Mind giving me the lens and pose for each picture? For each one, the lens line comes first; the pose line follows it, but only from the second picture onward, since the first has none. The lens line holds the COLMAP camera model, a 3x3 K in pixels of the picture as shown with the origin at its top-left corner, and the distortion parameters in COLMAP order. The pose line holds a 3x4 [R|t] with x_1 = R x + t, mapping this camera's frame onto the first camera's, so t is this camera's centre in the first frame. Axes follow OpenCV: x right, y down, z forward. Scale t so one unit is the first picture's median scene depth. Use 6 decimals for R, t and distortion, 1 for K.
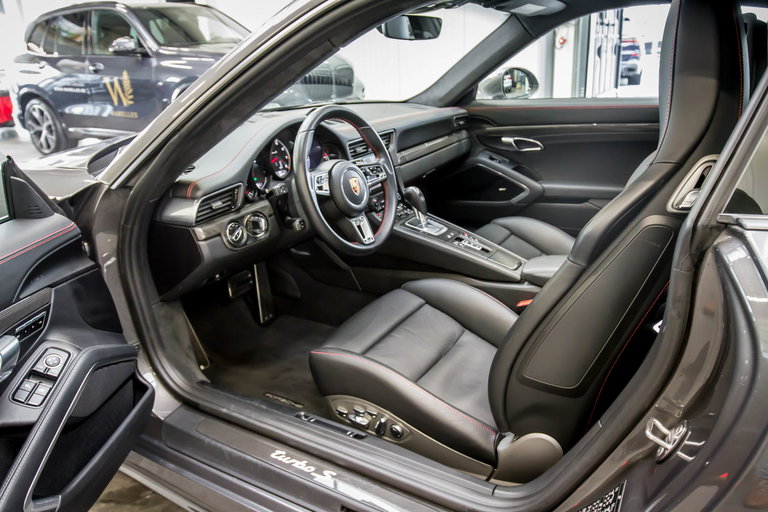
lens RADIAL K [[566.1, 0, 384.0], [0, 566.1, 241.1], [0, 0, 1]] dist [0.003402, -0.063544]
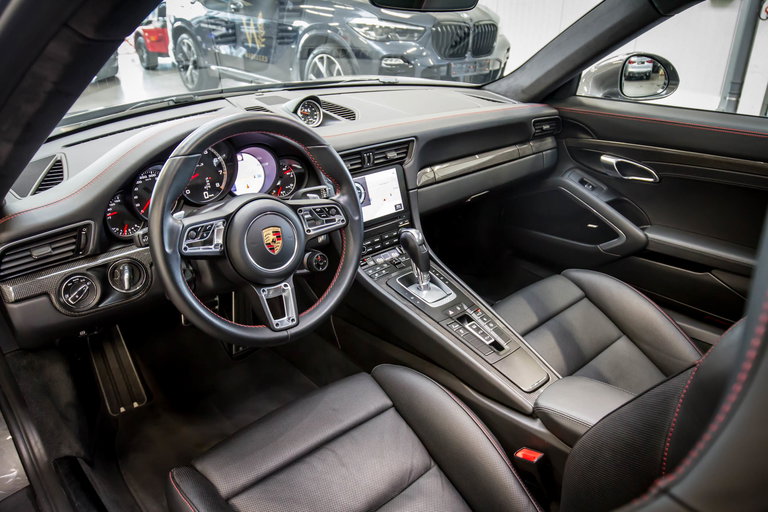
lens RADIAL K [[566.1, 0, 384.0], [0, 566.1, 241.1], [0, 0, 1]] dist [0.003402, -0.063544]
pose [[0.952859, 0.162310, -0.256348, 0.153460], [-0.139977, 0.984761, 0.103211, -0.116034], [0.269194, -0.062463, 0.961058, 0.258366]]
